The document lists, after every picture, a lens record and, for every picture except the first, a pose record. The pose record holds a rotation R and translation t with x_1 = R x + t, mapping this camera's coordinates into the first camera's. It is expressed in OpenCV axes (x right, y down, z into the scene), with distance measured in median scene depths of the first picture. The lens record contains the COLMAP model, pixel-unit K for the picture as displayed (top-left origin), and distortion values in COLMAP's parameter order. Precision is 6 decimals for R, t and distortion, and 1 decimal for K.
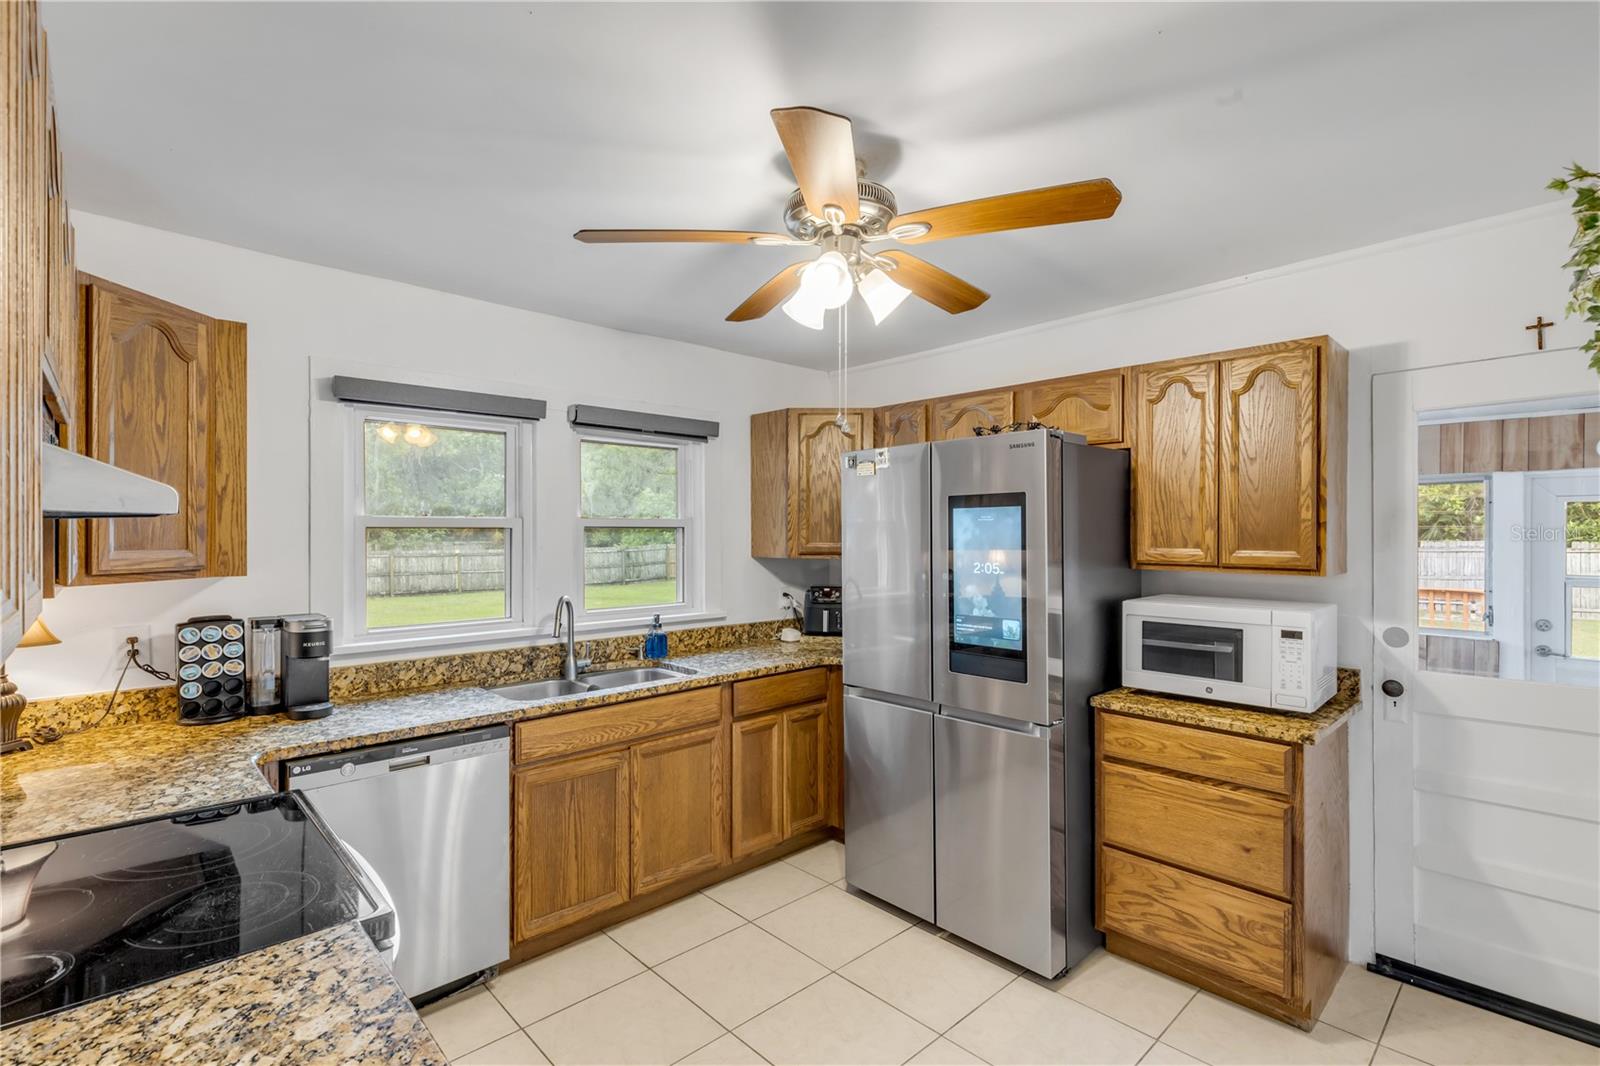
lens RADIAL K [[735.4, 0, 800.0], [0, 735.4, 533.0], [0, 0, 1]] dist [0.002169, -0.000315]
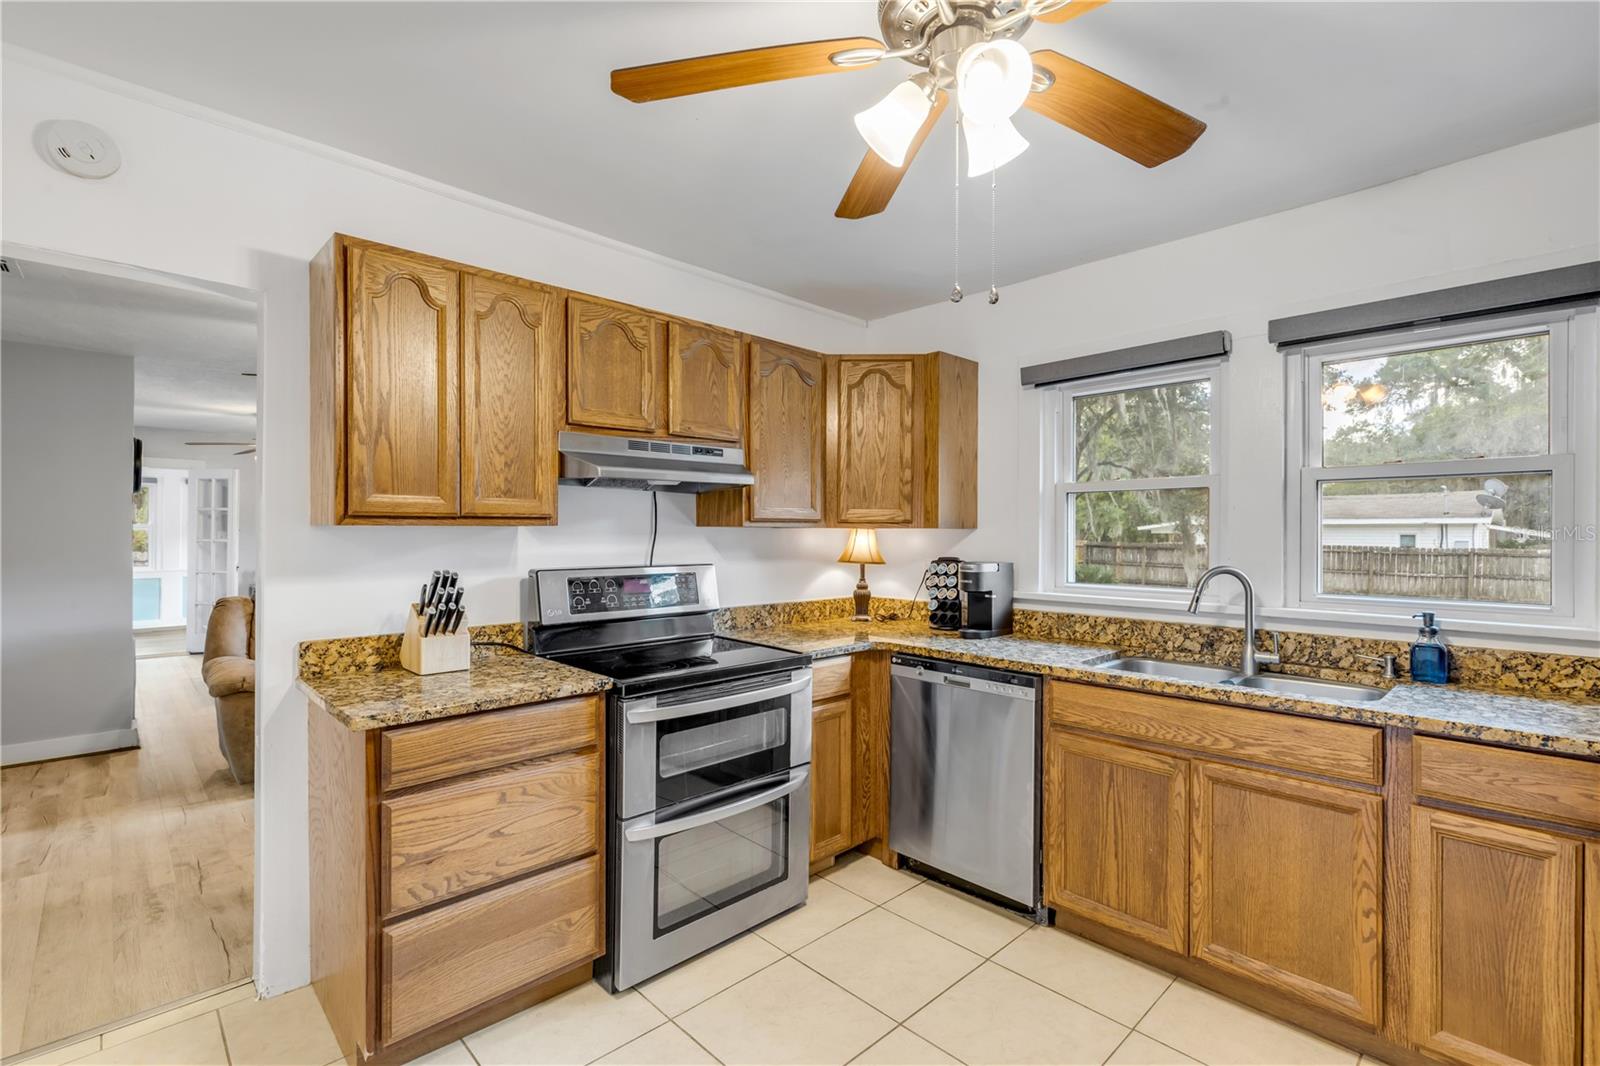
lens RADIAL K [[735.4, 0, 800.0], [0, 735.4, 533.0], [0, 0, 1]] dist [0.002169, -0.000315]
pose [[-0.003304, 0.001050, -0.999994, 0.540360], [0.000386, 0.999999, 0.001049, 0.052738], [0.999994, -0.000382, -0.003305, 0.591083]]
